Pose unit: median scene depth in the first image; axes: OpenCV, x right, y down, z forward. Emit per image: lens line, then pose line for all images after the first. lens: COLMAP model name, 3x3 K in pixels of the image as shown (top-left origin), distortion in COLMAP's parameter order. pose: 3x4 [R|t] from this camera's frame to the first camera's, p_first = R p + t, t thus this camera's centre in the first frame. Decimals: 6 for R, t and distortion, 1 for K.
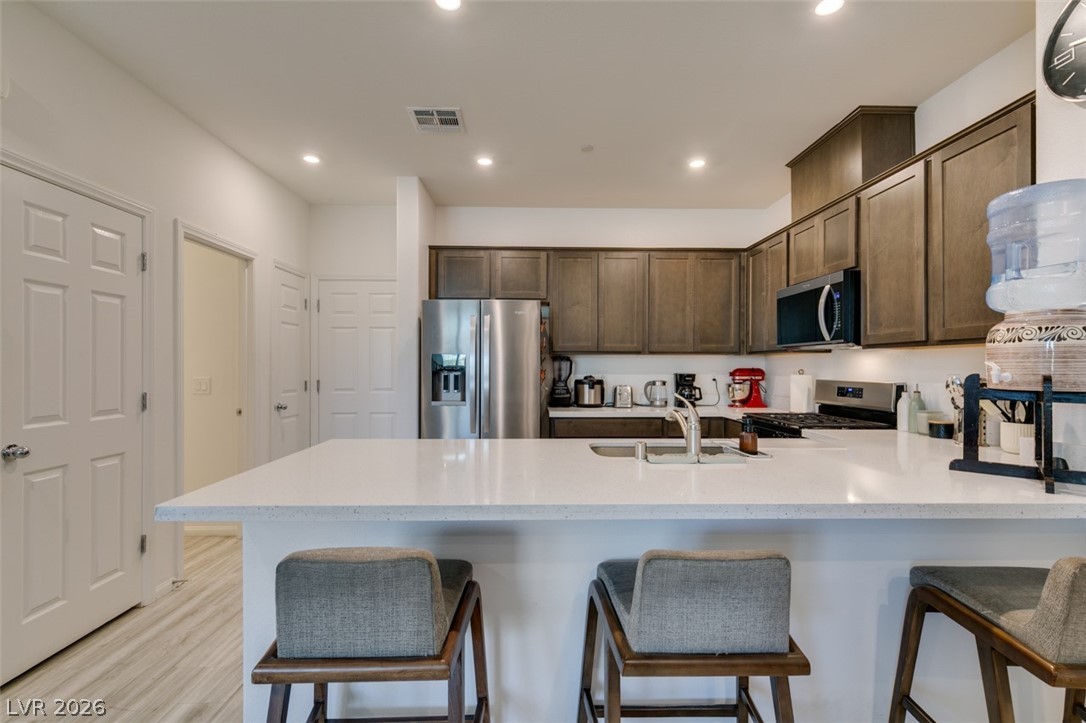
lens RADIAL K [[488.2, 0, 543.1], [0, 488.2, 365.2], [0, 0, 1]] dist [0.006142, -0.002504]
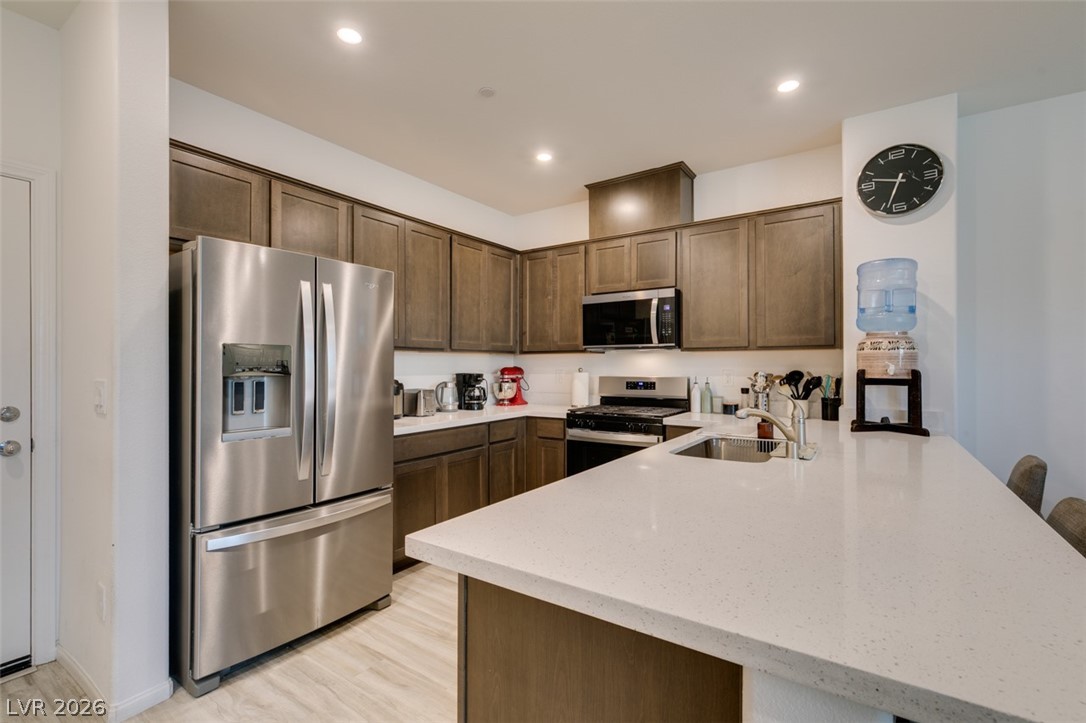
lens RADIAL K [[488.2, 0, 541.5], [0, 488.2, 363.5], [0, 0, 1]] dist [0.006142, -0.002504]
pose [[0.584710, 0.000467, 0.811242, -0.466391], [0.001679, 0.999997, -0.001785, 0.000490], [-0.811241, 0.002406, 0.584707, 0.426200]]
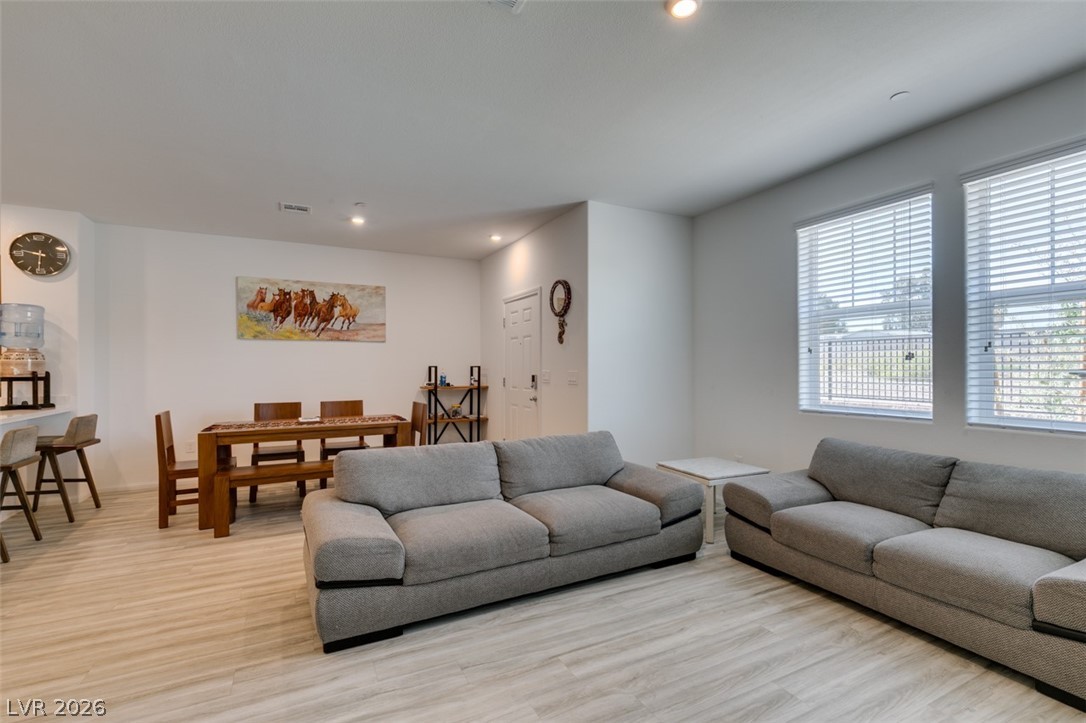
lens RADIAL K [[488.2, 0, 541.8], [0, 488.2, 366.8], [0, 0, 1]] dist [0.006142, -0.002504]
pose [[-0.425380, -0.000071, 0.905015, -1.181586], [0.002899, 0.999995, 0.001441, -0.000408], [-0.905010, 0.003236, -0.425377, -0.203453]]
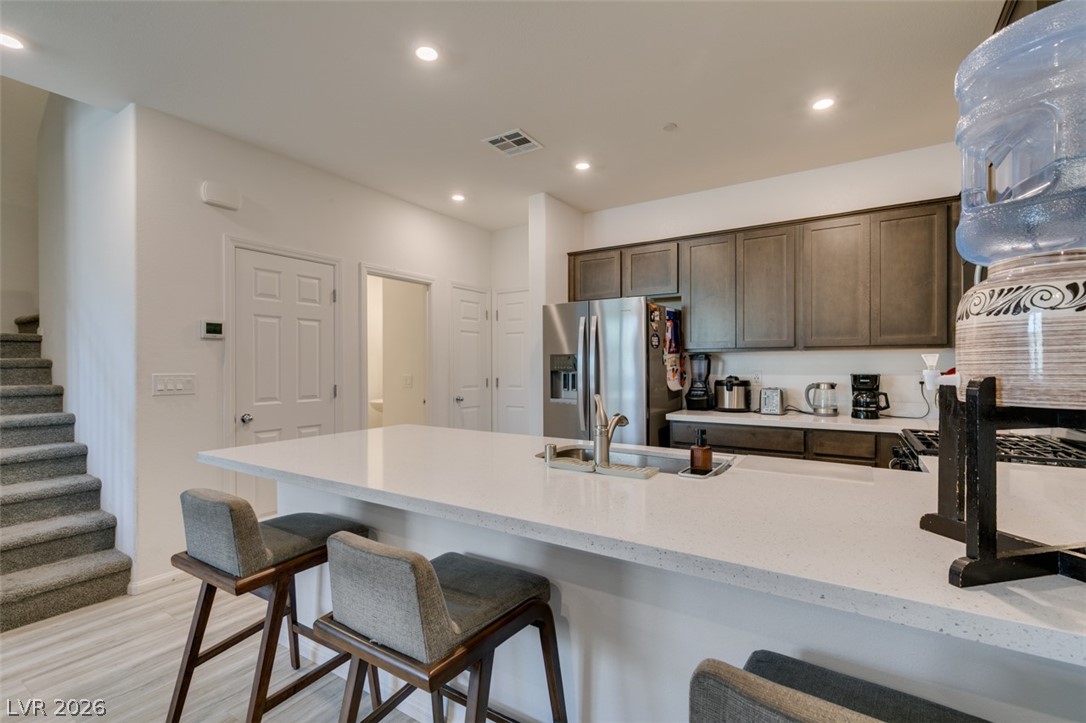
lens RADIAL K [[488.2, 0, 542.2], [0, 488.2, 363.3], [0, 0, 1]] dist [0.006142, -0.002504]
pose [[0.825221, -0.007573, -0.564759, 0.374285], [0.005533, 0.999971, -0.005324, 0.002046], [0.564783, 0.001268, 0.825238, 0.103254]]
